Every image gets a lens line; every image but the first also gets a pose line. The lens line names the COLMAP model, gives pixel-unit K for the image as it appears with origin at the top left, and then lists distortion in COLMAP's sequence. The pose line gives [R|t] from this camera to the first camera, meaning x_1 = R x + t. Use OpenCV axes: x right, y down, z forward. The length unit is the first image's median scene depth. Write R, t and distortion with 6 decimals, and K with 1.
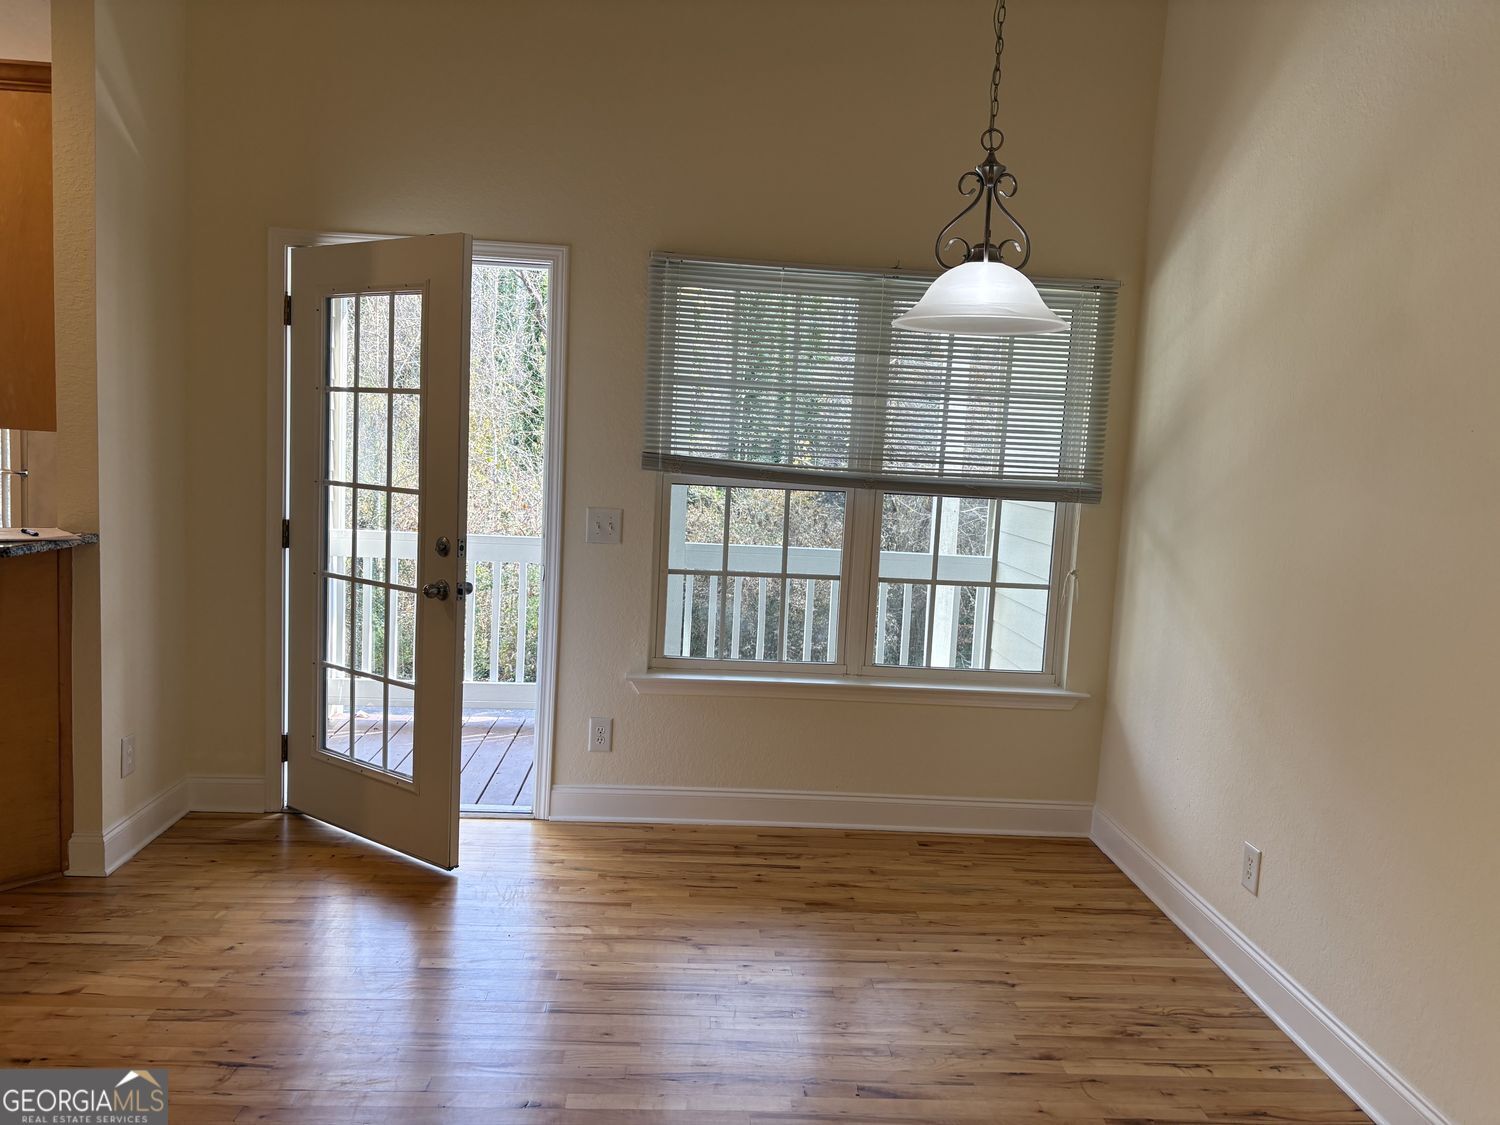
lens RADIAL K [[1130.1, 0, 747.9], [0, 1130.1, 565.6], [0, 0, 1]] dist [0.066175, -0.072851]
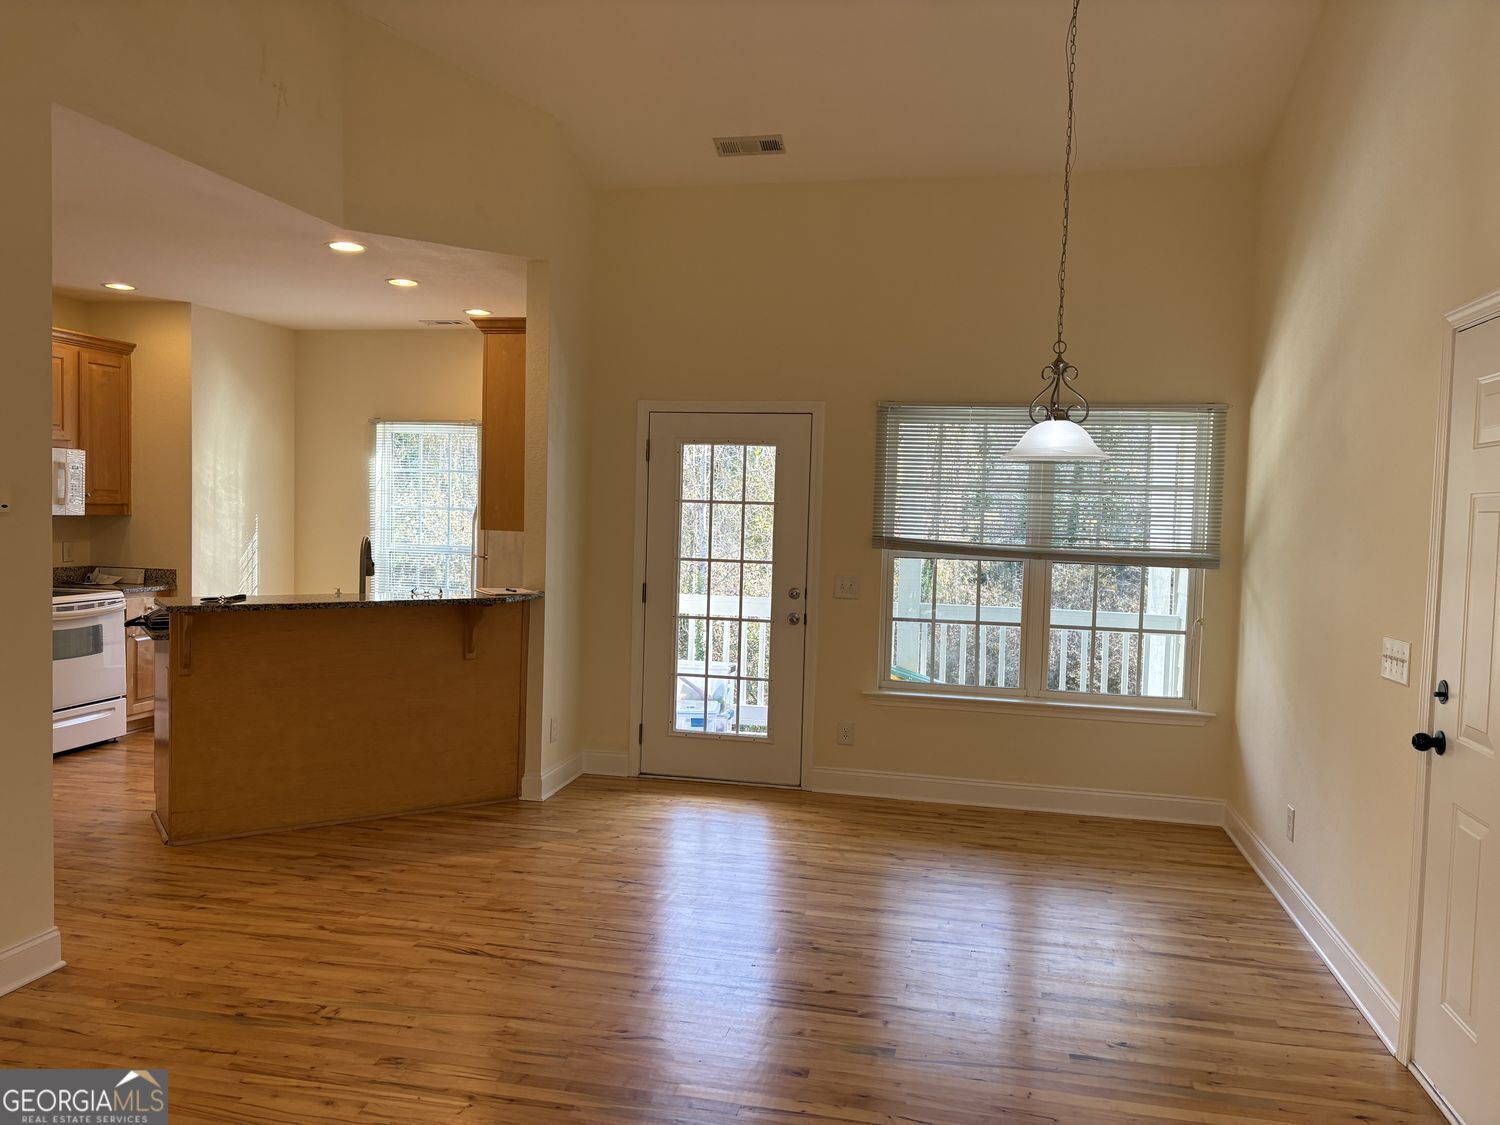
lens RADIAL K [[1130.1, 0, 747.9], [0, 1130.1, 565.6], [0, 0, 1]] dist [0.066175, -0.072851]
pose [[0.965571, -0.010493, -0.259930, 0.147282], [-0.007972, 0.997523, -0.069882, 0.046376], [0.260019, 0.069548, 0.963096, -0.504649]]
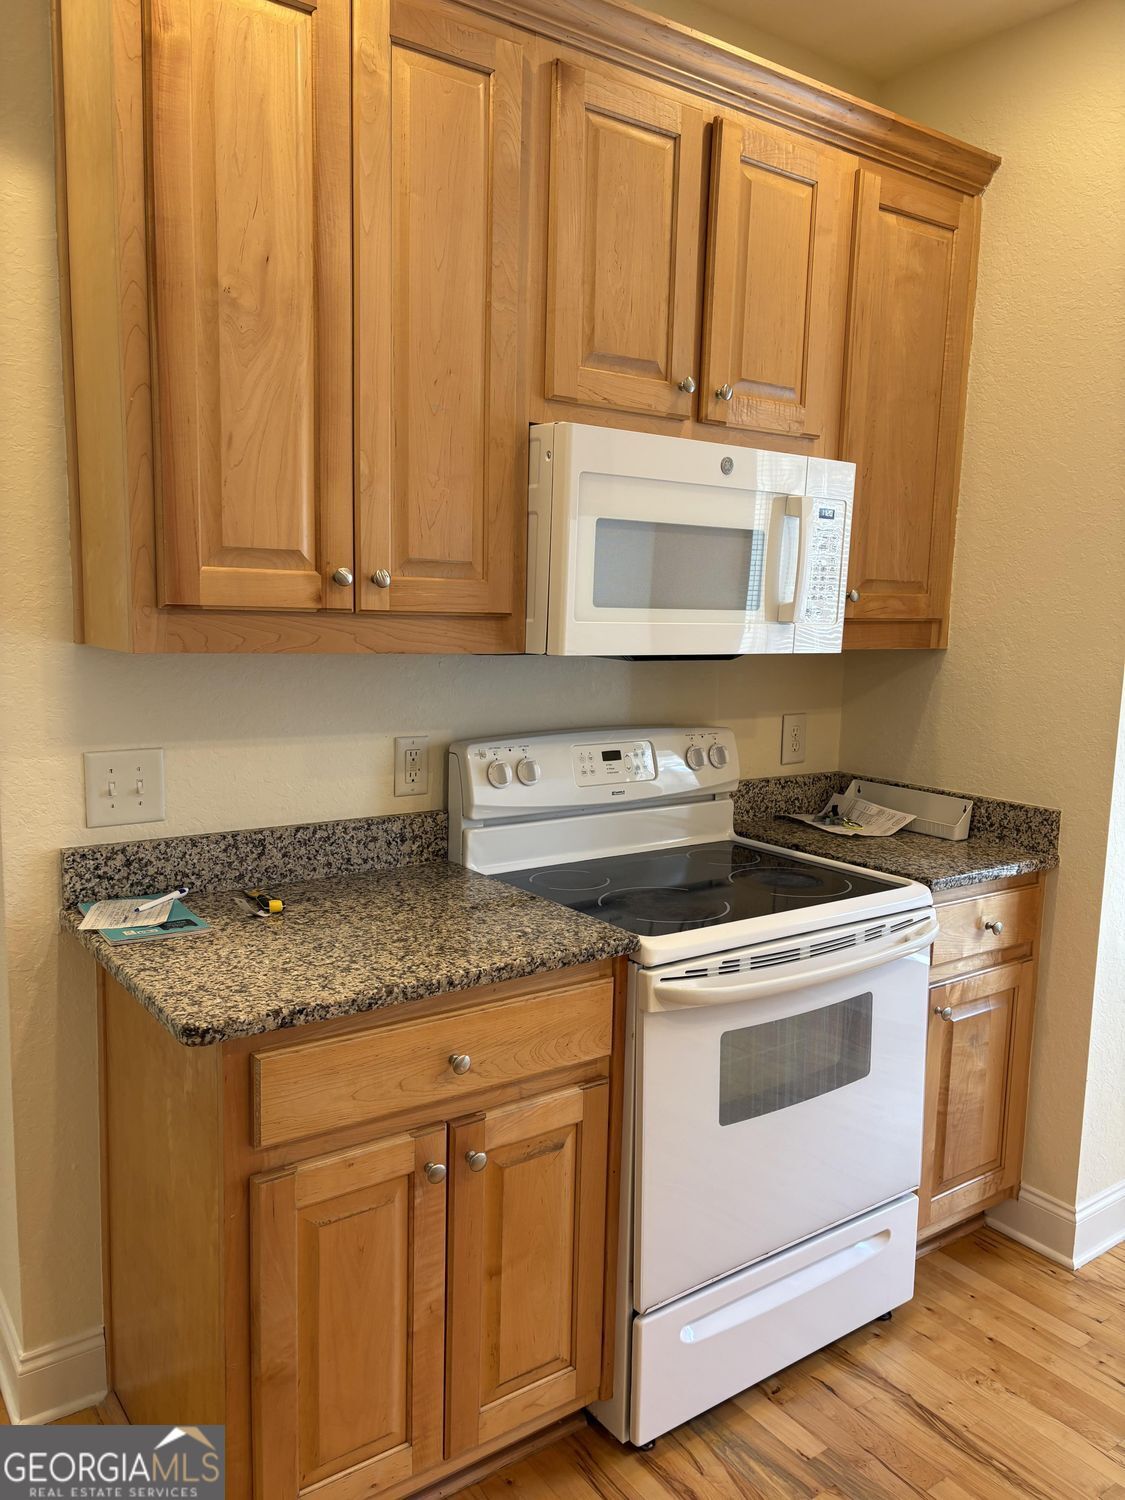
lens RADIAL K [[1132.9, 0, 557.1], [0, 1132.9, 758.1], [0, 0, 1]] dist [0.008476, 0.000117]
pose [[0.539652, 0.086095, -0.837475, -0.963049], [-0.092478, 0.994800, 0.042677, -0.116023], [0.836794, 0.054418, 0.544807, 0.562462]]
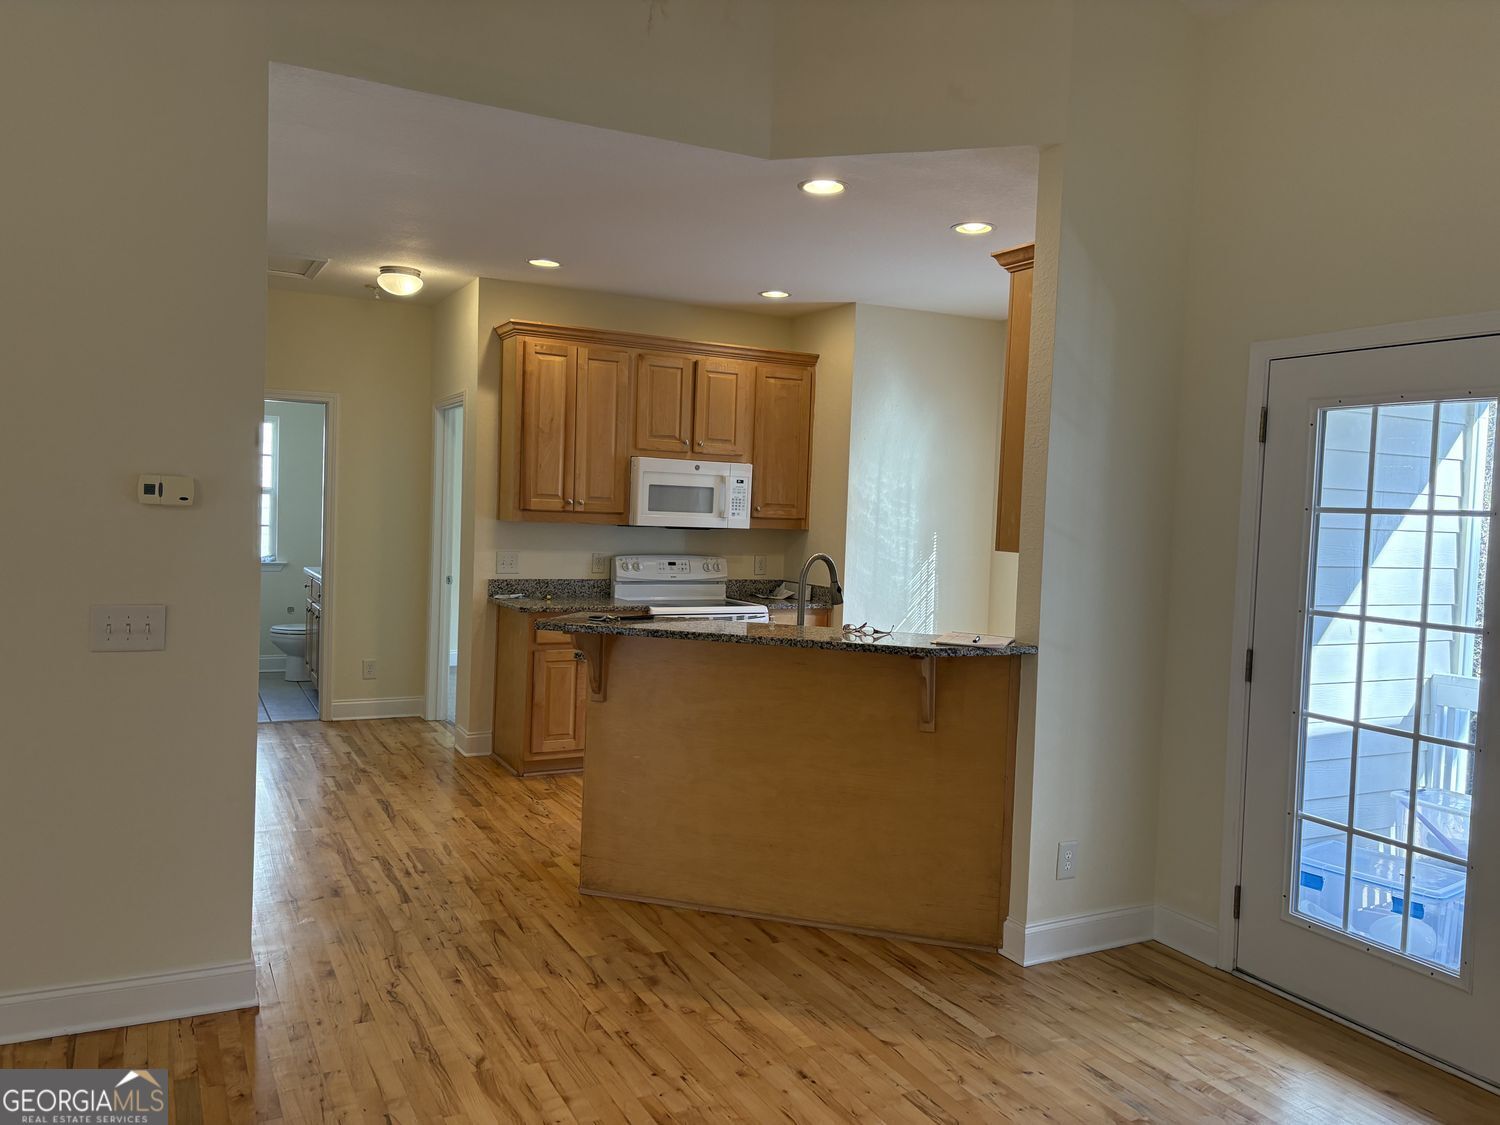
lens RADIAL K [[1129.3, 0, 743.8], [0, 1129.3, 545.2], [0, 0, 1]] dist [0.113630, -0.230719]
pose [[0.412468, -0.002669, -0.910968, 0.305832], [-0.115357, 0.991793, -0.055137, -0.030388], [0.903639, 0.127828, 0.408775, 0.276137]]
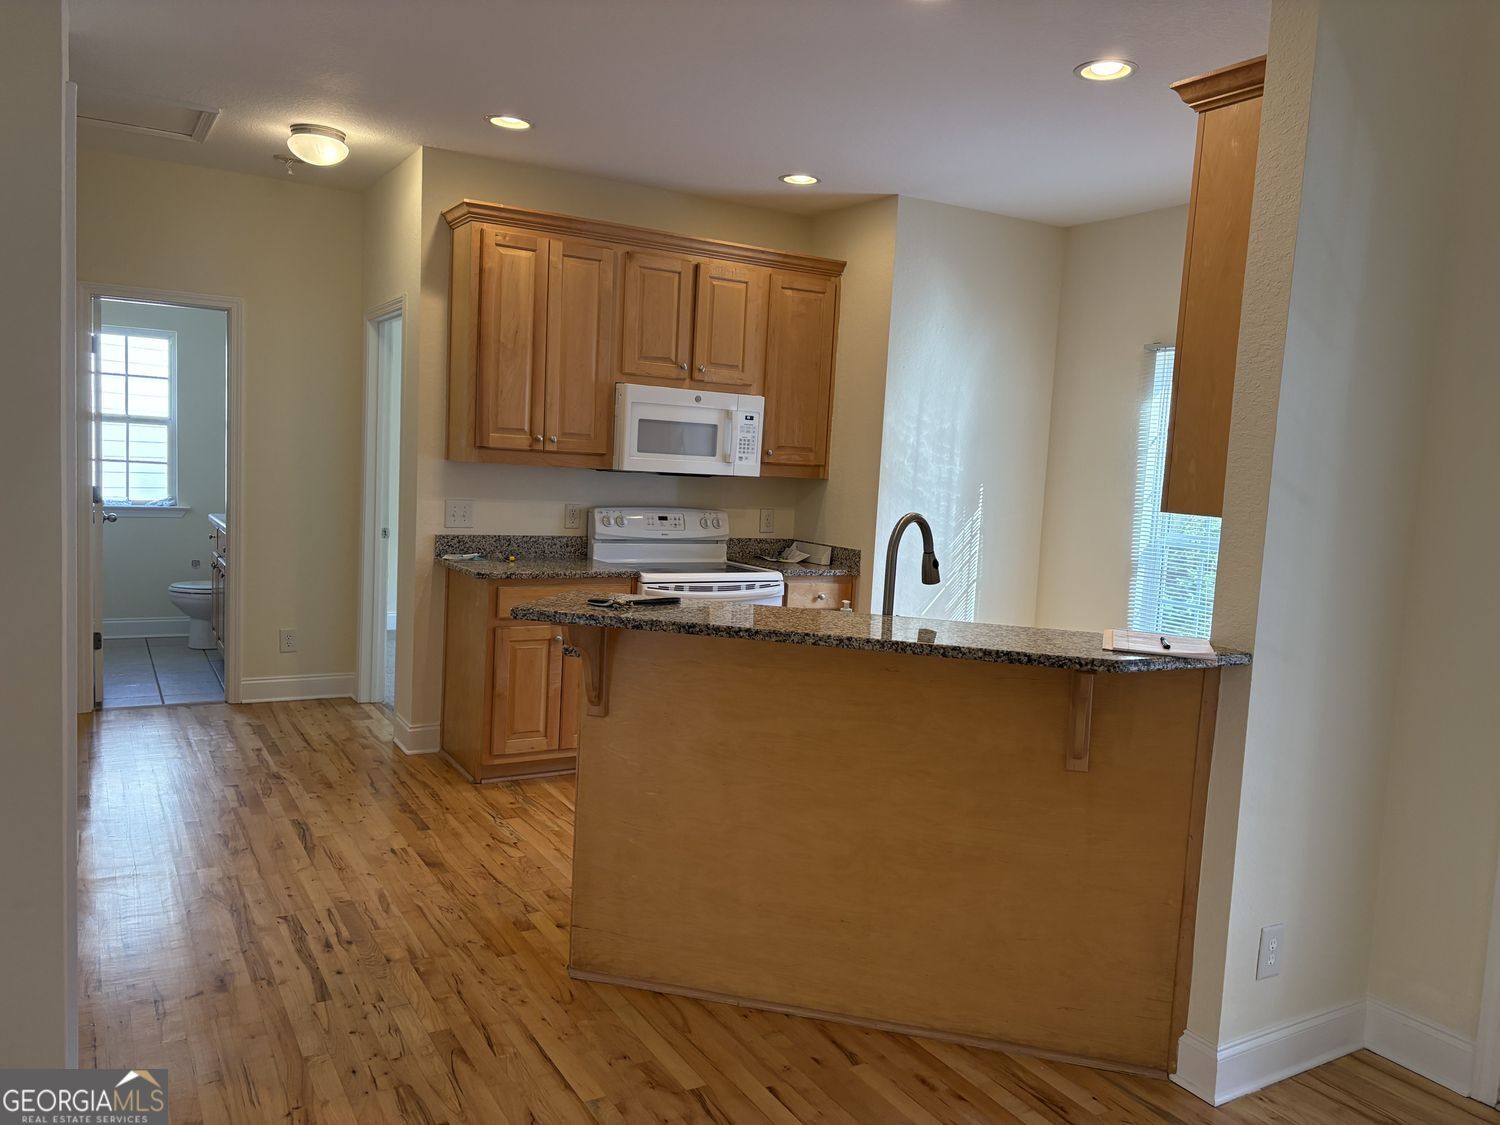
lens RADIAL K [[1130.1, 0, 747.9], [0, 1130.1, 565.6], [0, 0, 1]] dist [0.066175, -0.072851]
pose [[0.459698, 0.060031, -0.886044, -0.054377], [-0.126776, 0.991930, 0.001431, -0.043000], [0.878980, 0.111671, 0.463599, 0.341193]]
